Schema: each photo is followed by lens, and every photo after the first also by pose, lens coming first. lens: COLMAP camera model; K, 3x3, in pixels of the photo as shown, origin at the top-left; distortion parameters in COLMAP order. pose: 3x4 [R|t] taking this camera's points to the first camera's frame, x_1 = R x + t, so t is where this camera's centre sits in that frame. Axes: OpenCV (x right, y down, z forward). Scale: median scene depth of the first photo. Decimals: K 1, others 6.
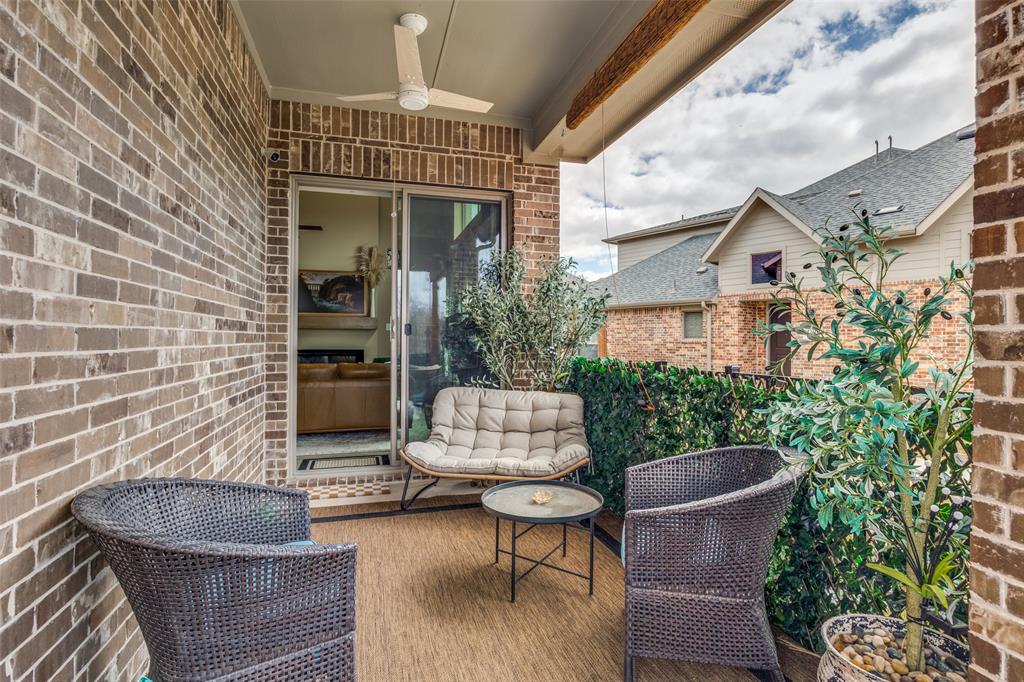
lens RADIAL K [[515.9, 0, 512.0], [0, 515.9, 341.0], [0, 0, 1]] dist [-0.000512, -0.000003]
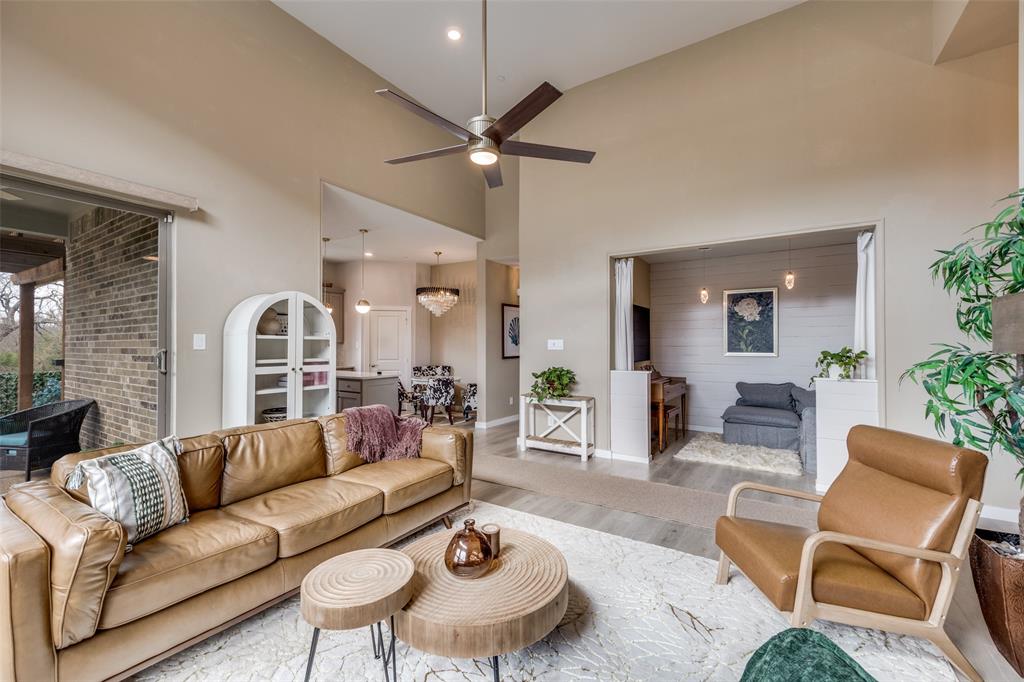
lens RADIAL K [[430.7, 0, 518.0], [0, 430.7, 344.2], [0, 0, 1]] dist [-0.001916, -0.000275]
pose [[-0.749285, -0.007245, -0.662208, -0.356500], [-0.004644, 0.999973, -0.005686, -0.051491], [0.662231, -0.001185, -0.749299, 1.938625]]
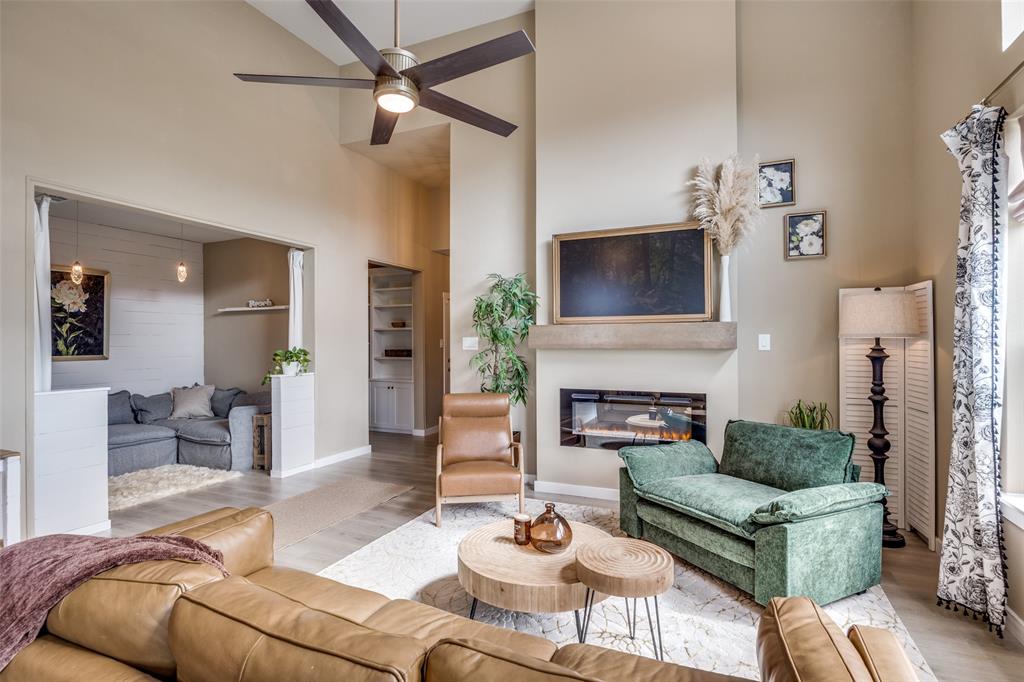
lens RADIAL K [[501.7, 0, 517.1], [0, 501.7, 341.3], [0, 0, 1]] dist [-0.001886, -0.000678]
pose [[0.776010, -0.007513, -0.630676, -0.285031], [0.004779, 0.999970, -0.006033, -0.056276], [0.630703, 0.001667, 0.776022, 1.149337]]
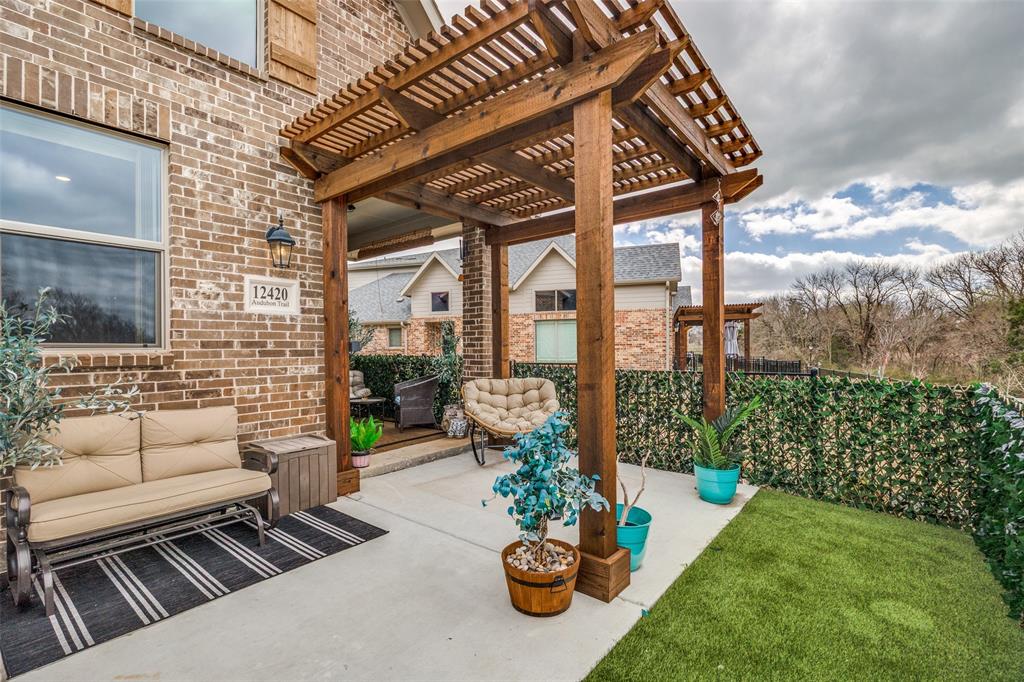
lens RADIAL K [[459.6, 0, 515.8], [0, 459.6, 340.4], [0, 0, 1]] dist [-0.000918, -0.000158]
pose [[0.818504, -0.003809, 0.574489, -0.424680], [0.015980, 0.999742, -0.016139, 0.011679], [-0.574279, 0.022390, 0.818353, -0.949196]]
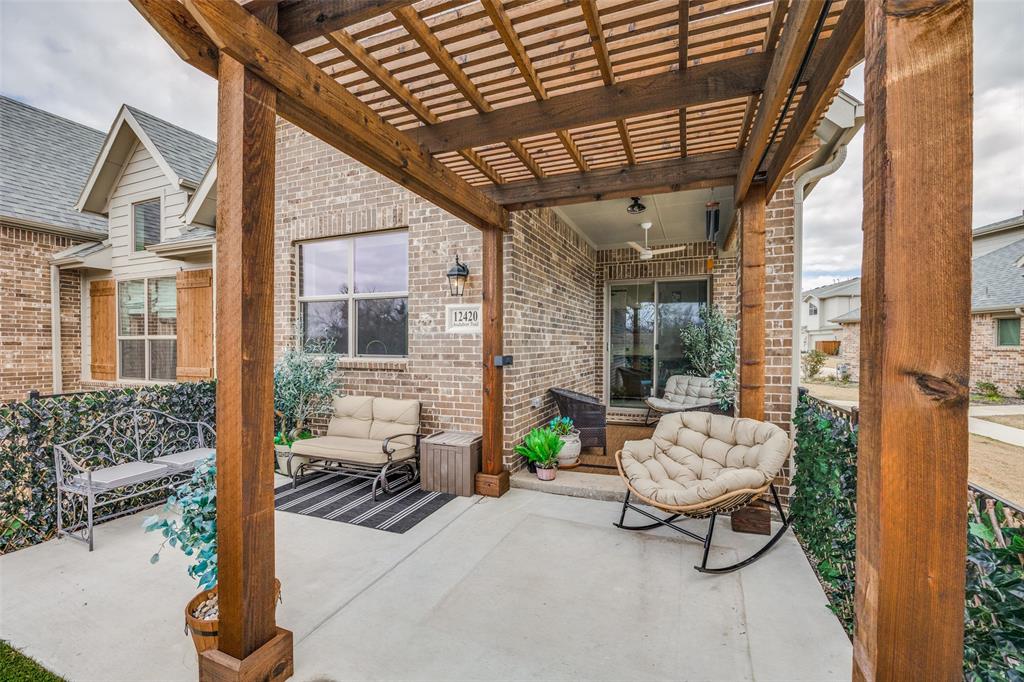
lens RADIAL K [[430.7, 0, 518.0], [0, 430.7, 344.2], [0, 0, 1]] dist [-0.001916, -0.000275]
pose [[0.790812, -0.004674, -0.612041, 0.414436], [0.002577, 0.999987, -0.004306, -0.027155], [0.612053, 0.001828, 0.790814, -0.713944]]
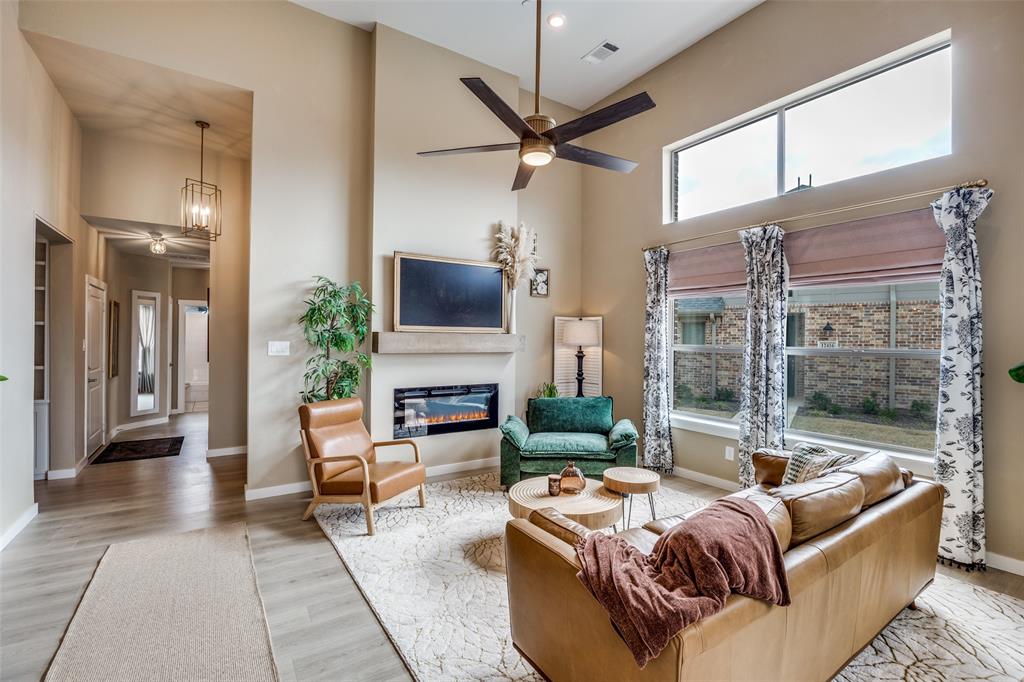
lens RADIAL K [[459.6, 0, 515.8], [0, 459.6, 340.4], [0, 0, 1]] dist [-0.000918, -0.000158]
pose [[0.950056, 0.004295, 0.312051, -0.924846], [-0.004995, 0.999986, 0.001444, -0.079017], [-0.312040, -0.002931, 0.950064, 0.914344]]
